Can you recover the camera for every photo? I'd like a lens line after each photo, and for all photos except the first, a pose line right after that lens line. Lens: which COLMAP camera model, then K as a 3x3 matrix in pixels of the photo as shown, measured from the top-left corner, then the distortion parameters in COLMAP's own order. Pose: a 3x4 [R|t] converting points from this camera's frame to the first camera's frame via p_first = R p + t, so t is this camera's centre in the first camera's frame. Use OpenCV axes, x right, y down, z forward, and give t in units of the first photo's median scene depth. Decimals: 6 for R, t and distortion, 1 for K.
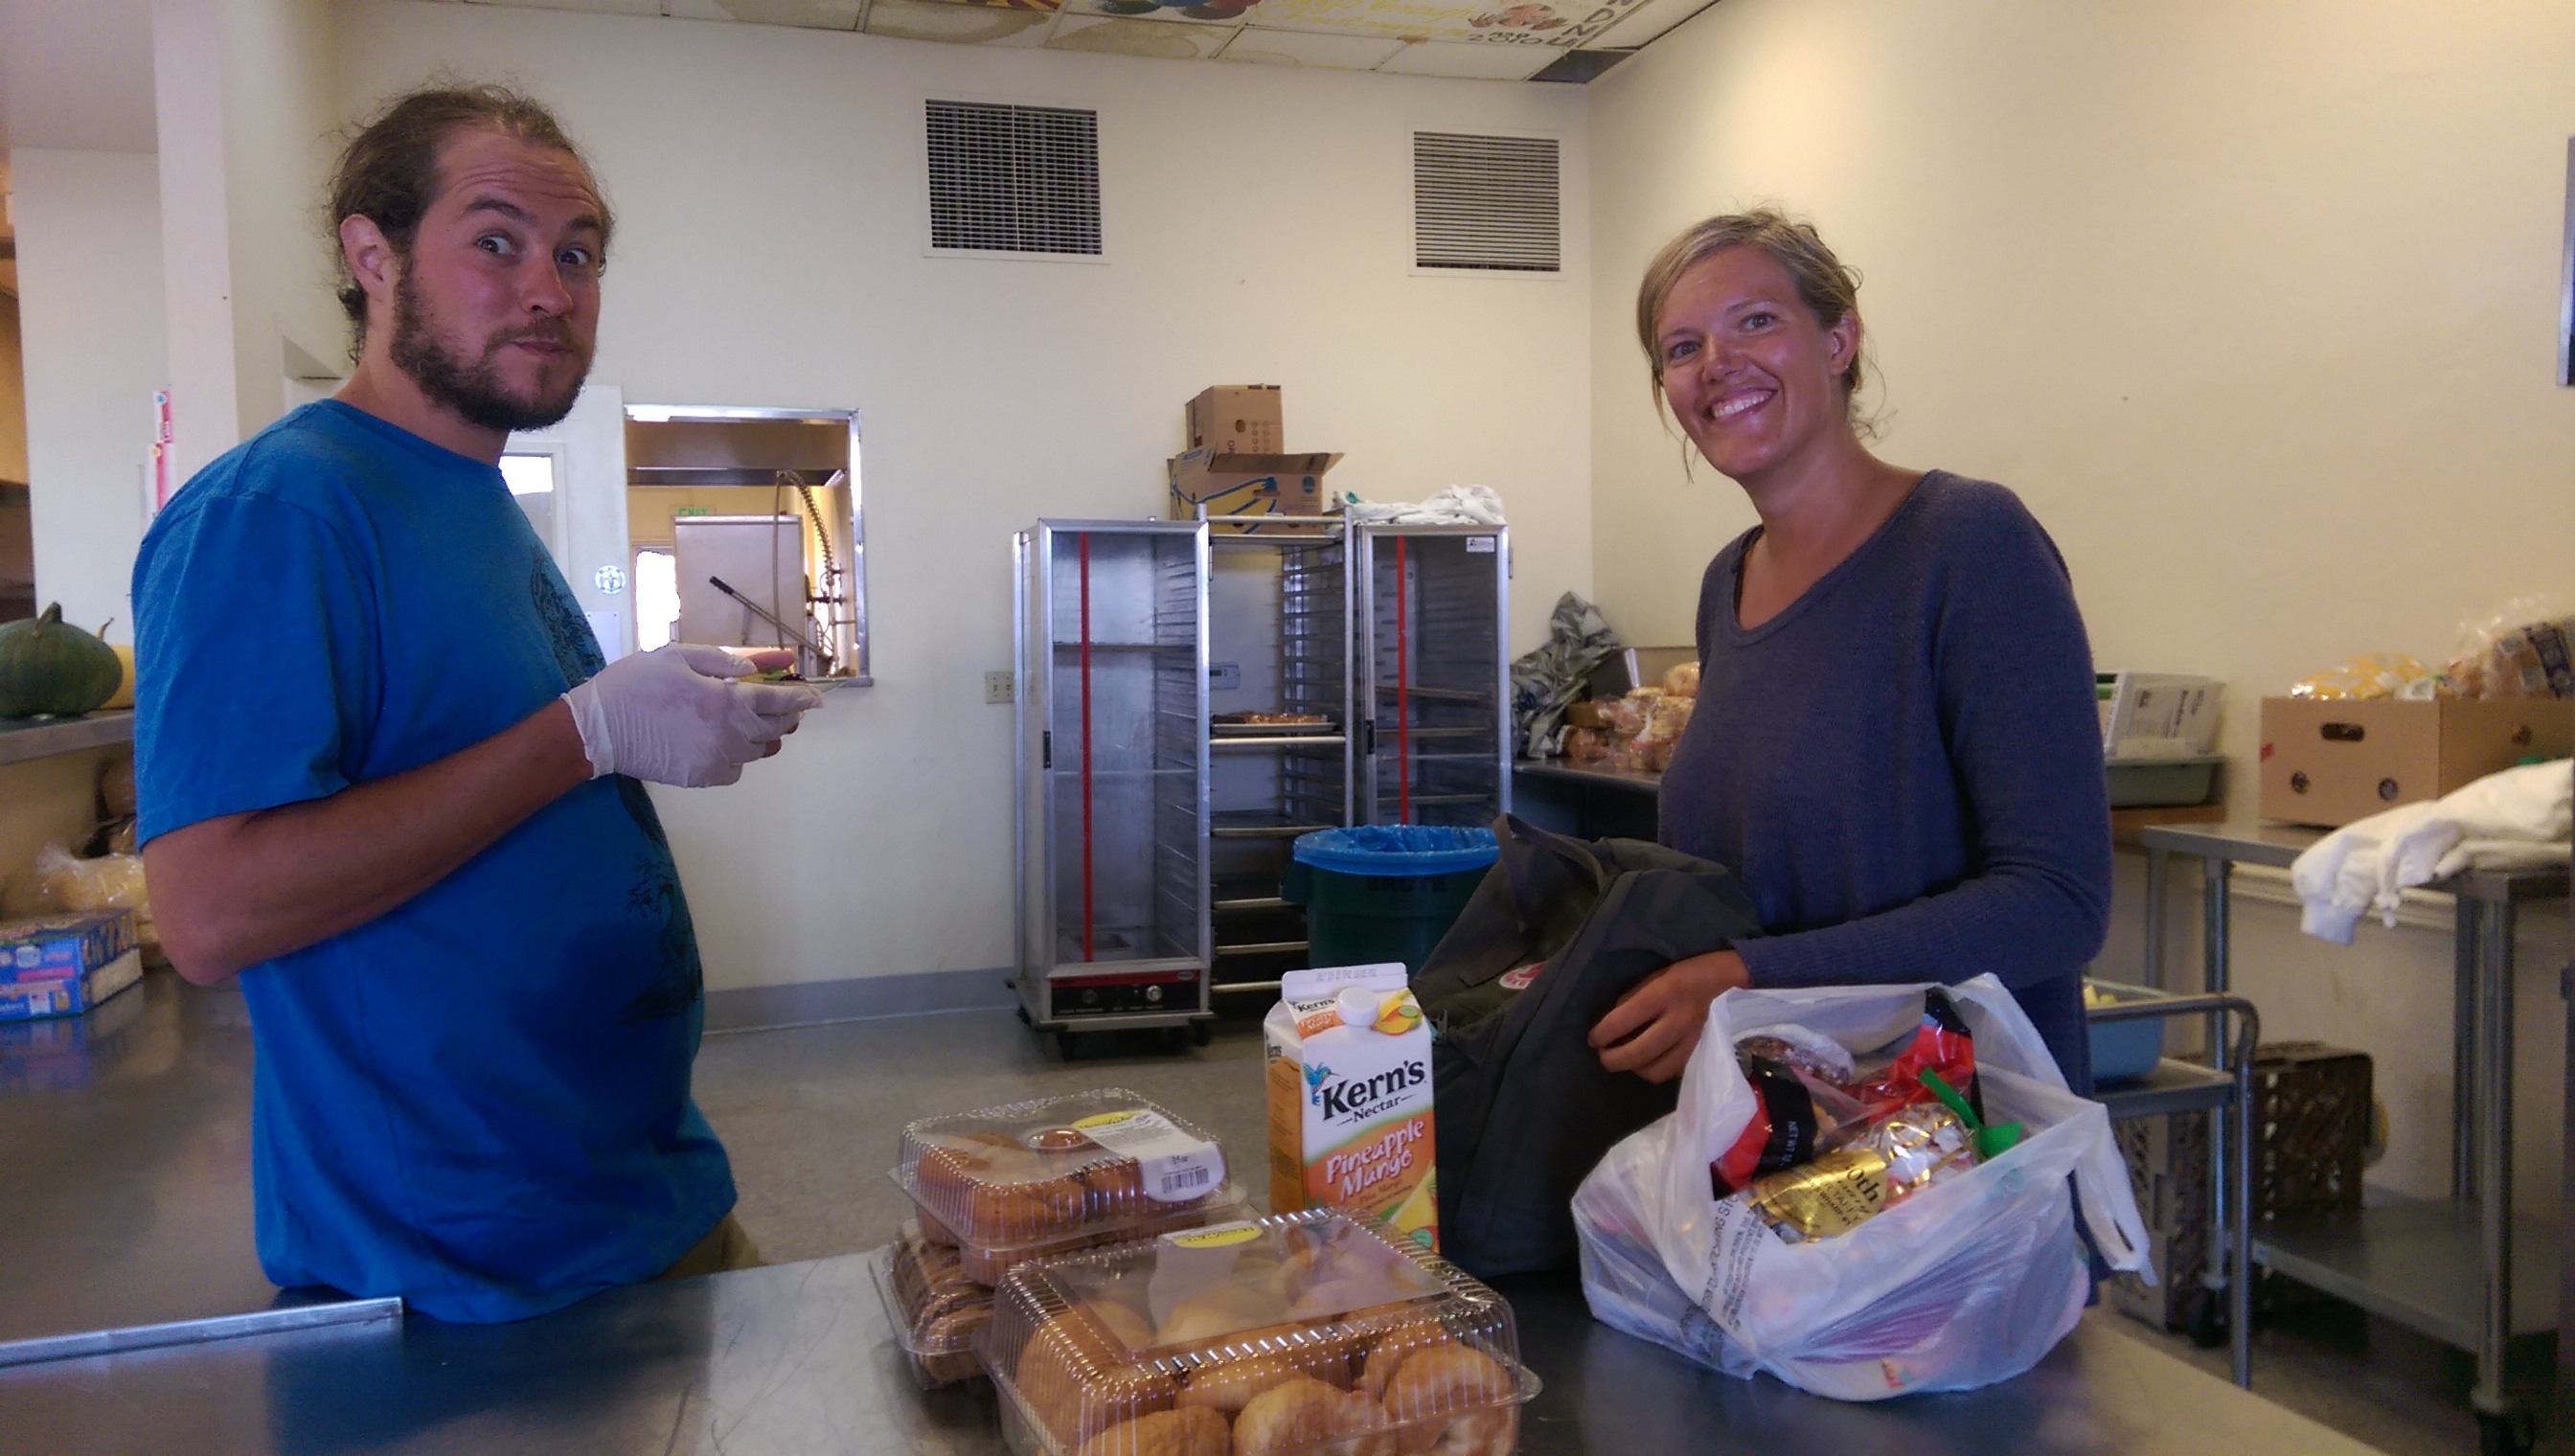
lens RADIAL K [[1818.4, 0, 1275.2], [0, 1818.4, 725.6], [0, 0, 1]] dist [0.113681, -0.146218]
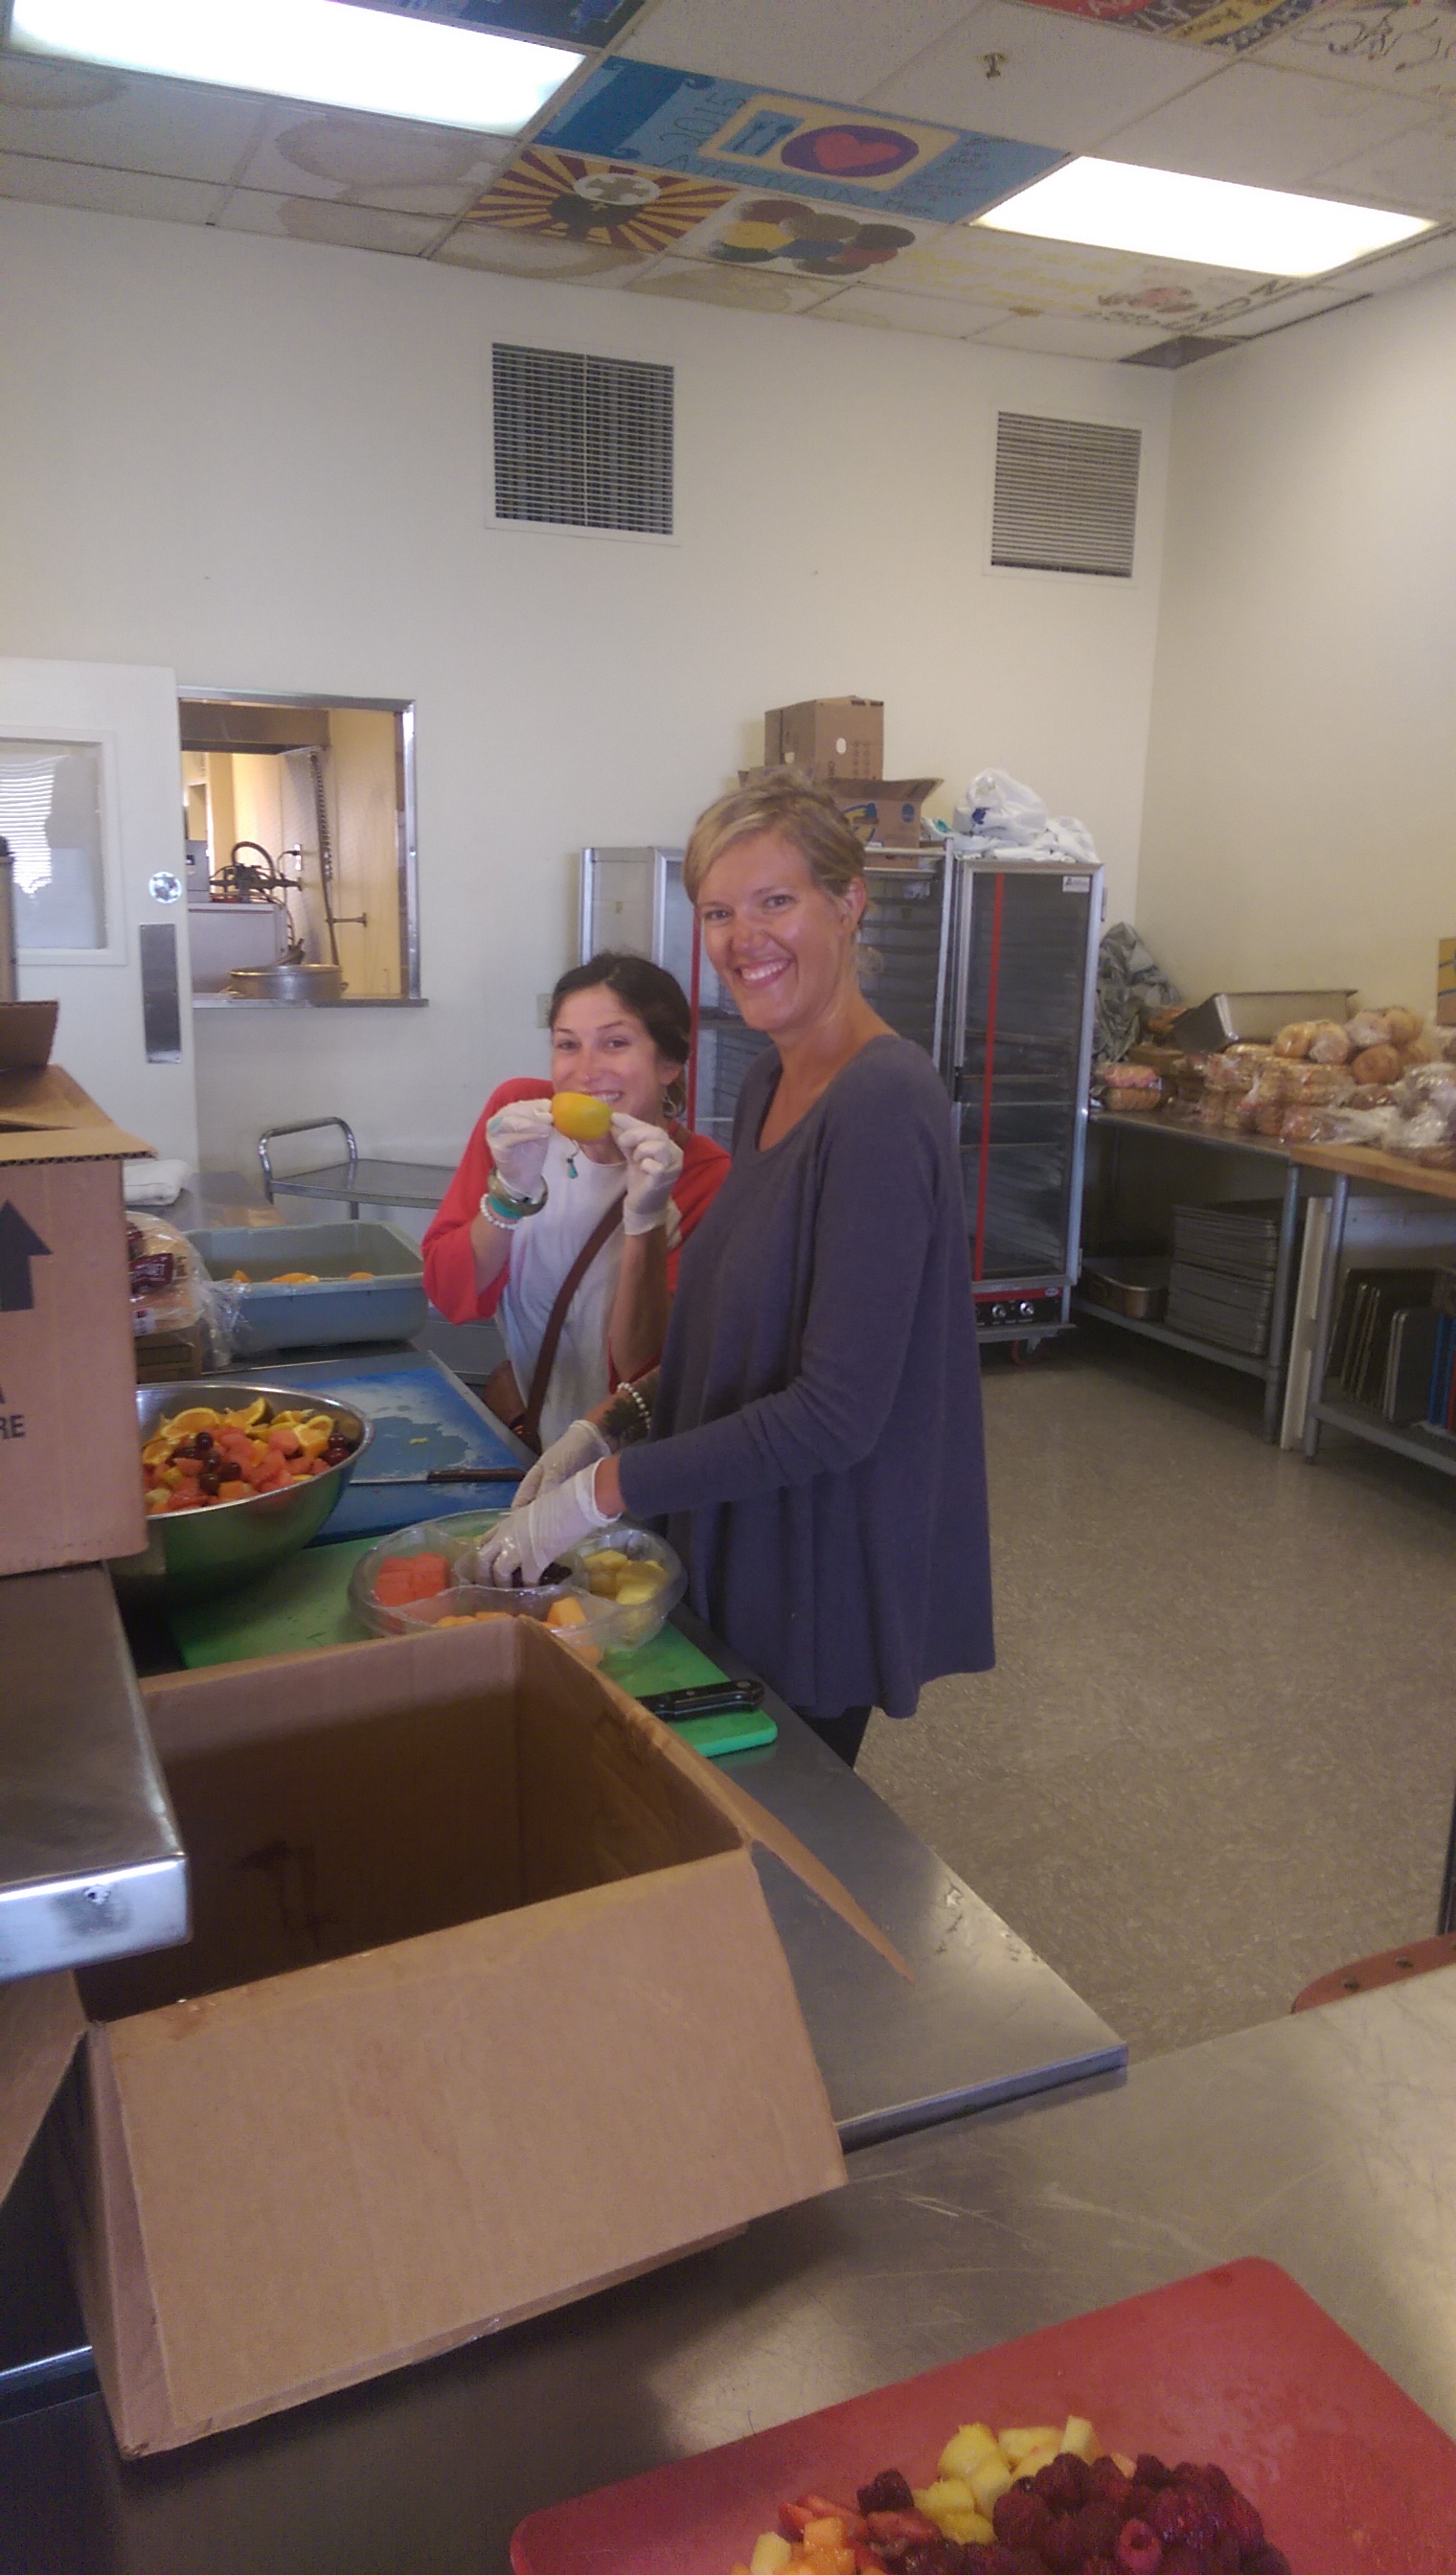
lens RADIAL K [[1810.9, 0, 728.0], [0, 1810.9, 1287.5], [0, 0, 1]] dist [0.043800, -0.045635]
pose [[0.992788, 0.015947, 0.118820, -0.179723], [-0.036516, 0.984243, 0.173008, -0.048908], [-0.114189, -0.176099, 0.977727, 0.046171]]
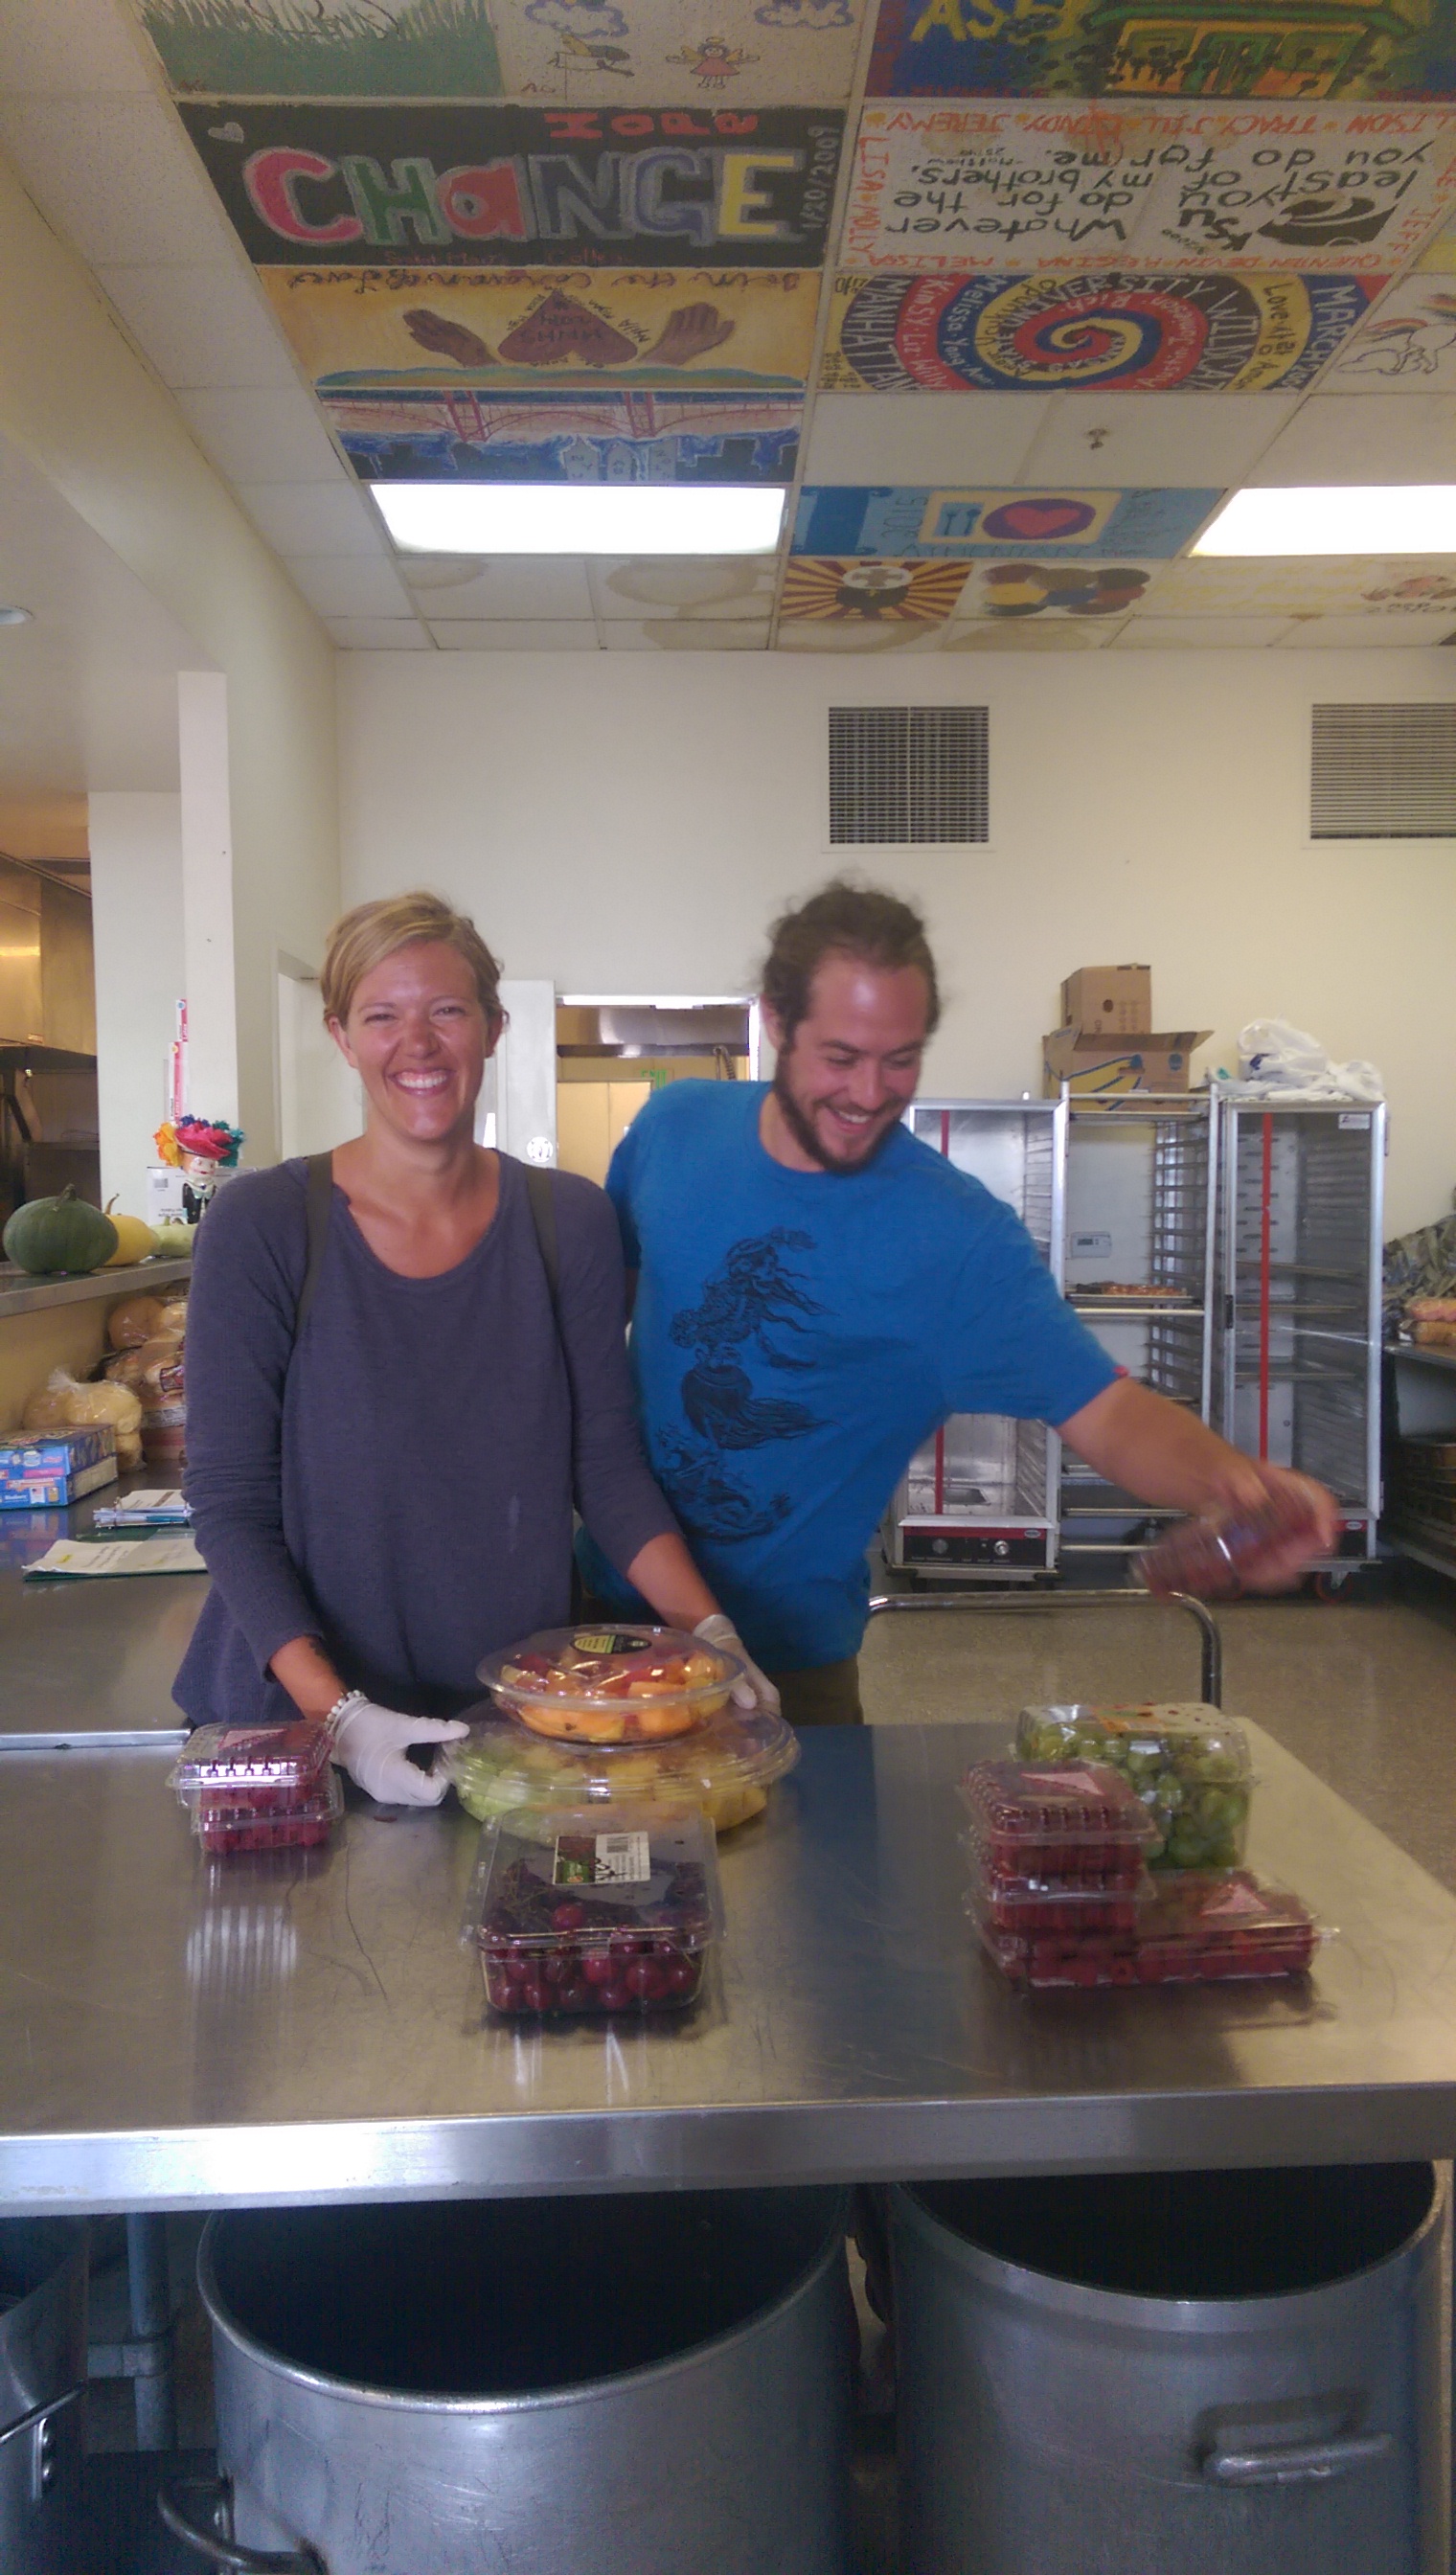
lens RADIAL K [[1818.4, 0, 763.1], [0, 1818.4, 1270.4], [0, 0, 1]] dist [0.113681, -0.146218]
pose [[0.964091, 0.029818, -0.263892, 0.068869], [-0.029980, 0.999545, 0.003416, -0.011880], [0.263874, 0.004618, 0.964546, -0.049138]]
